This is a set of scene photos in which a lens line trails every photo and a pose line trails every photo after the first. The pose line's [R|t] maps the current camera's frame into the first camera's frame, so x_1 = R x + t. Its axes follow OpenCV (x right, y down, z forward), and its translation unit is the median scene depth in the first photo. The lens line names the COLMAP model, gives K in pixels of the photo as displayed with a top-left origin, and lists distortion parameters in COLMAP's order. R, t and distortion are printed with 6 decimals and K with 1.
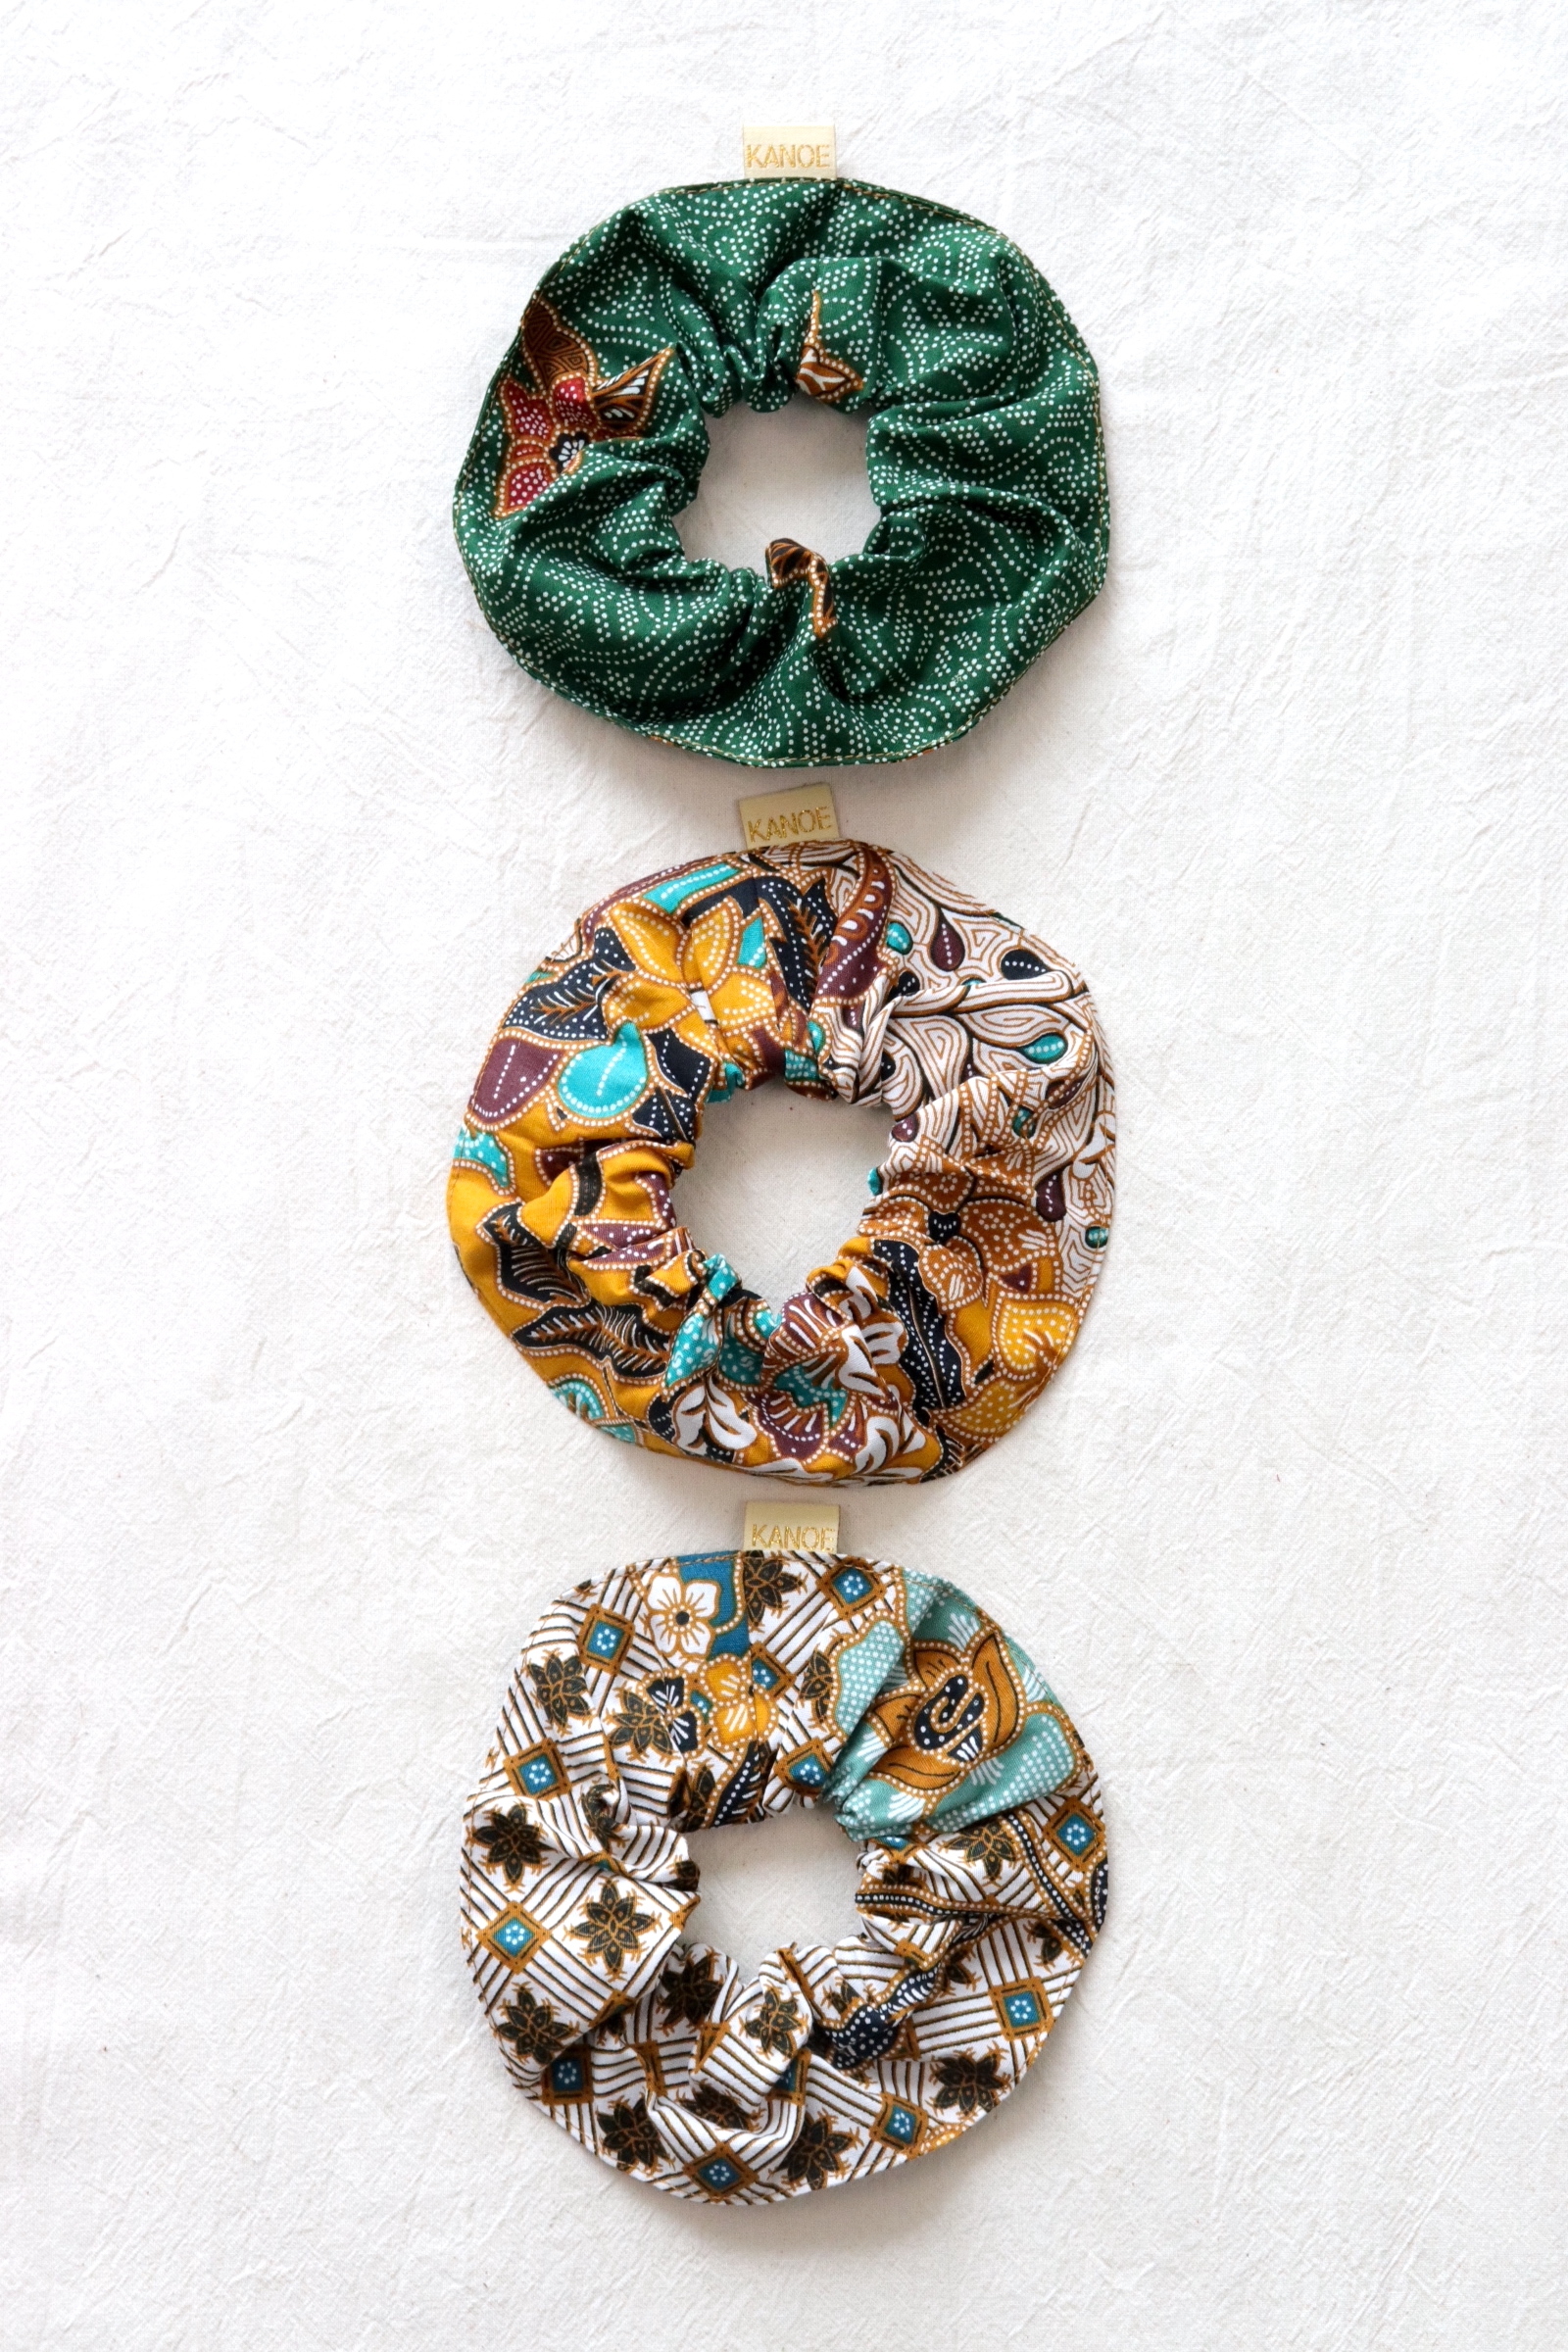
lens RADIAL K [[4590.9, 0, 781.8], [0, 4590.9, 1125.0], [0, 0, 1]] dist [0.165092, 0.000000]
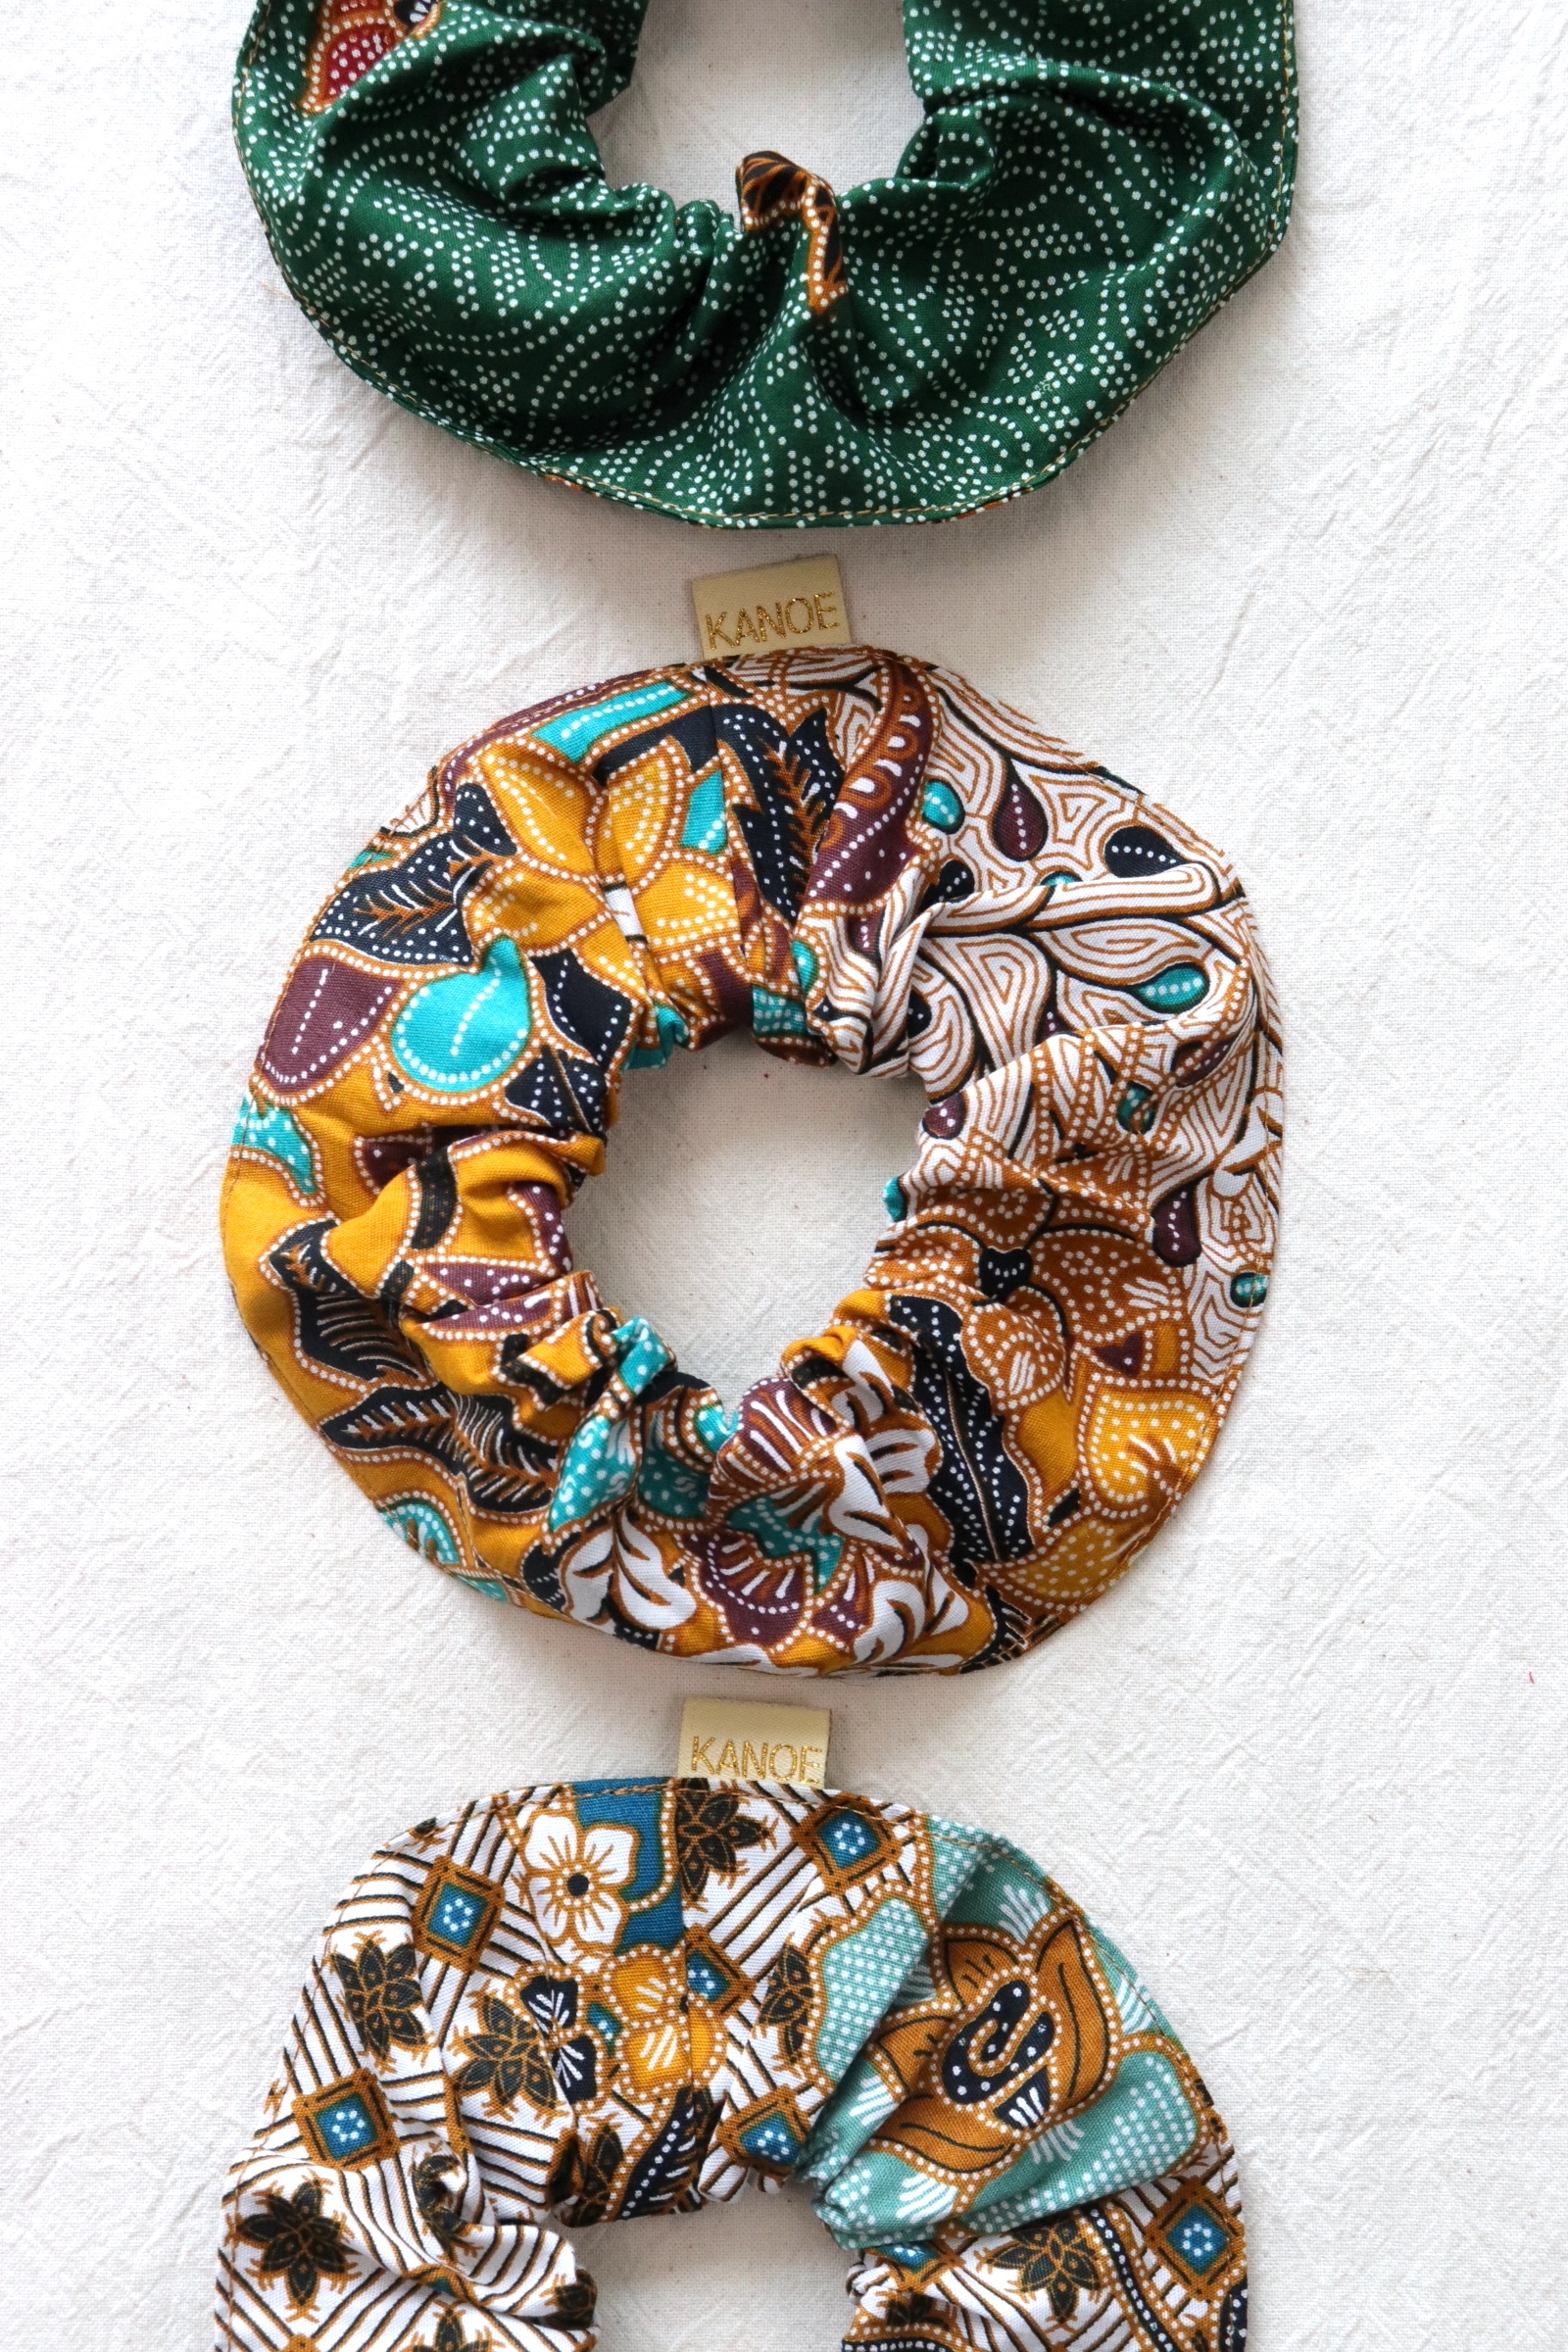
lens RADIAL K [[4590.9, 0, 803.9], [0, 4590.9, 1176.7], [0, 0, 1]] dist [0.165092, 0.000000]
pose [[0.999280, 0.017112, -0.033851, 0.028852], [-0.014755, 0.997528, 0.068700, -0.033334], [0.034943, -0.068152, 0.997063, 0.373773]]
